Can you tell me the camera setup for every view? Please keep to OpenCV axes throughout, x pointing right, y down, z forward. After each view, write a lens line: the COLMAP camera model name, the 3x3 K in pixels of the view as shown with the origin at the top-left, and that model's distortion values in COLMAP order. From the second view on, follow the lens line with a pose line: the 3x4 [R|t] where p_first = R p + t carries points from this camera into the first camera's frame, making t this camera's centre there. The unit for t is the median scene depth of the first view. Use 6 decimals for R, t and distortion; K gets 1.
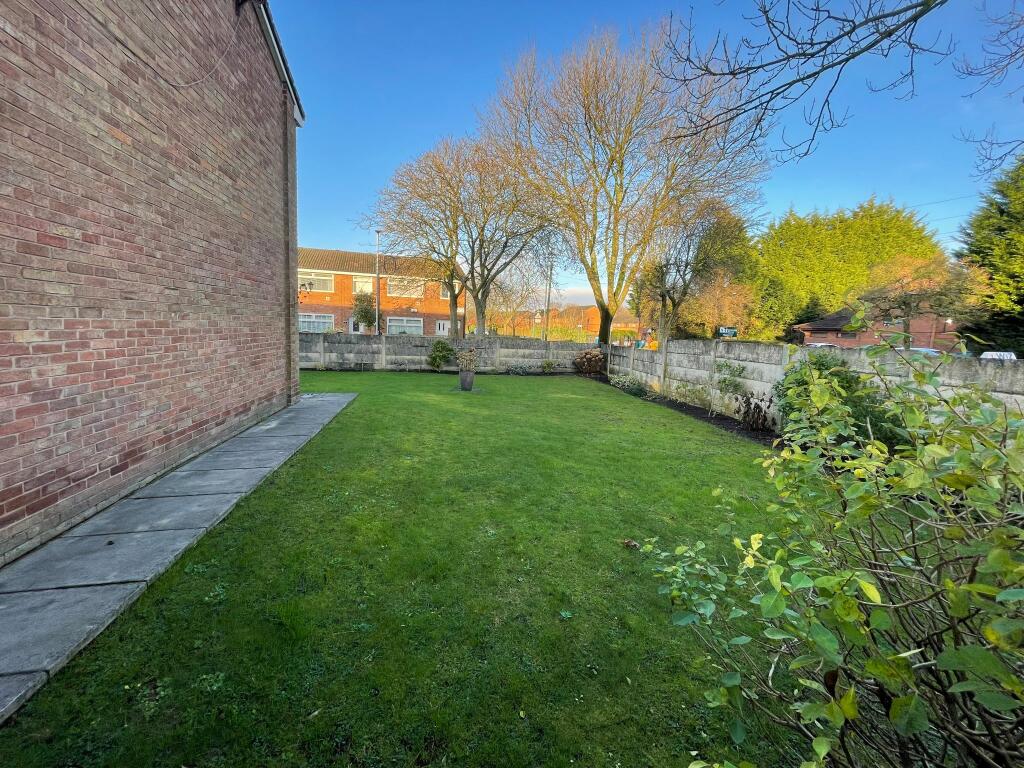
lens RADIAL K [[415.1, 0, 512.2], [0, 415.1, 373.8], [0, 0, 1]] dist [-0.004802, 0.000299]
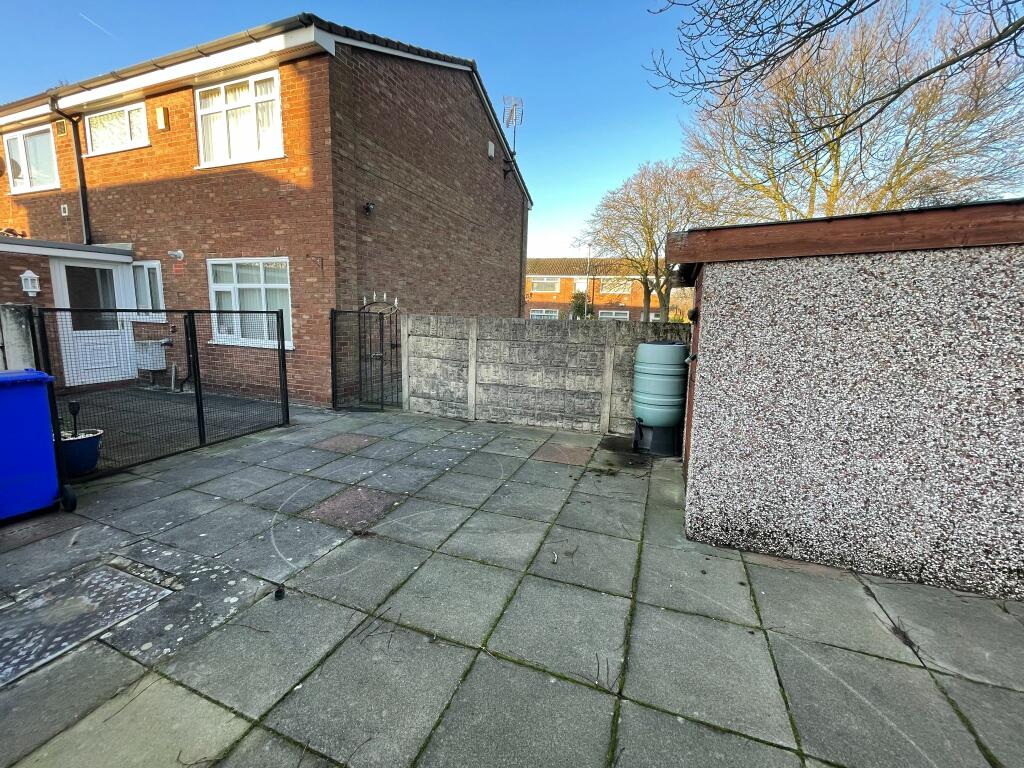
lens RADIAL K [[415.1, 0, 512.6], [0, 415.1, 378.0], [0, 0, 1]] dist [-0.004802, 0.000299]
pose [[0.859036, 0.063179, -0.508001, 0.462728], [-0.050260, 0.997970, 0.039124, 0.105667], [0.509441, -0.008077, 0.860468, -0.731468]]
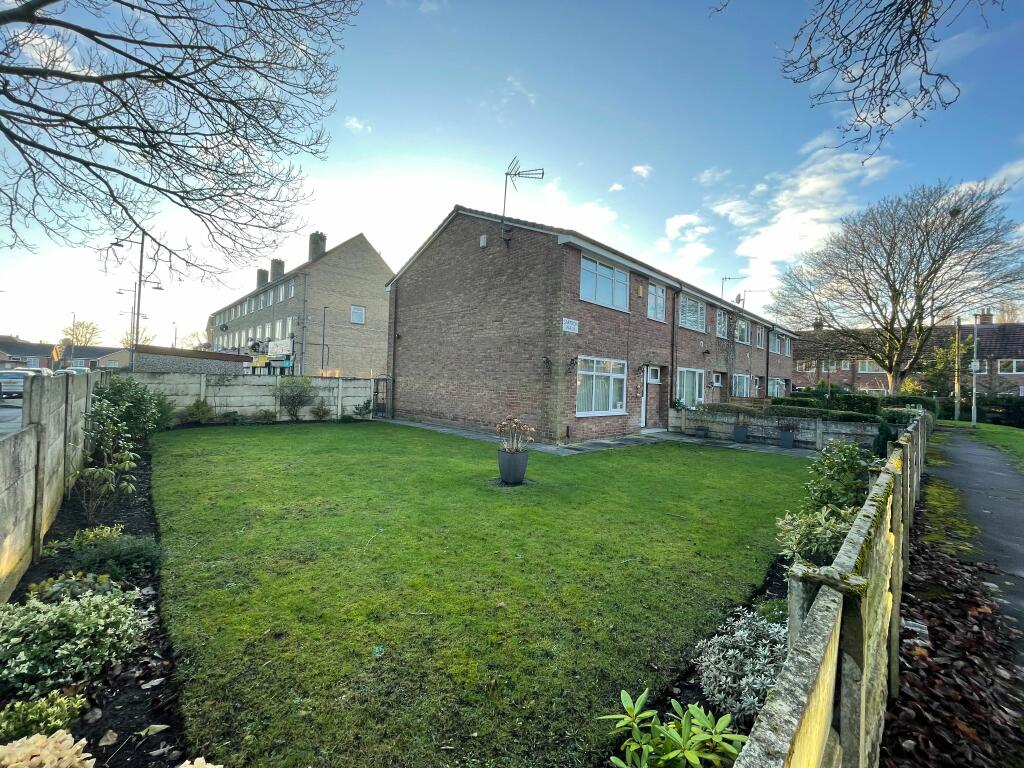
lens RADIAL K [[415.1, 0, 511.0], [0, 415.1, 381.5], [0, 0, 1]] dist [-0.004802, 0.000299]
pose [[-0.827686, -0.086602, -0.554469, 0.386335], [-0.143045, 0.987942, 0.059226, -0.217091], [0.542654, 0.128335, -0.830094, 2.246021]]
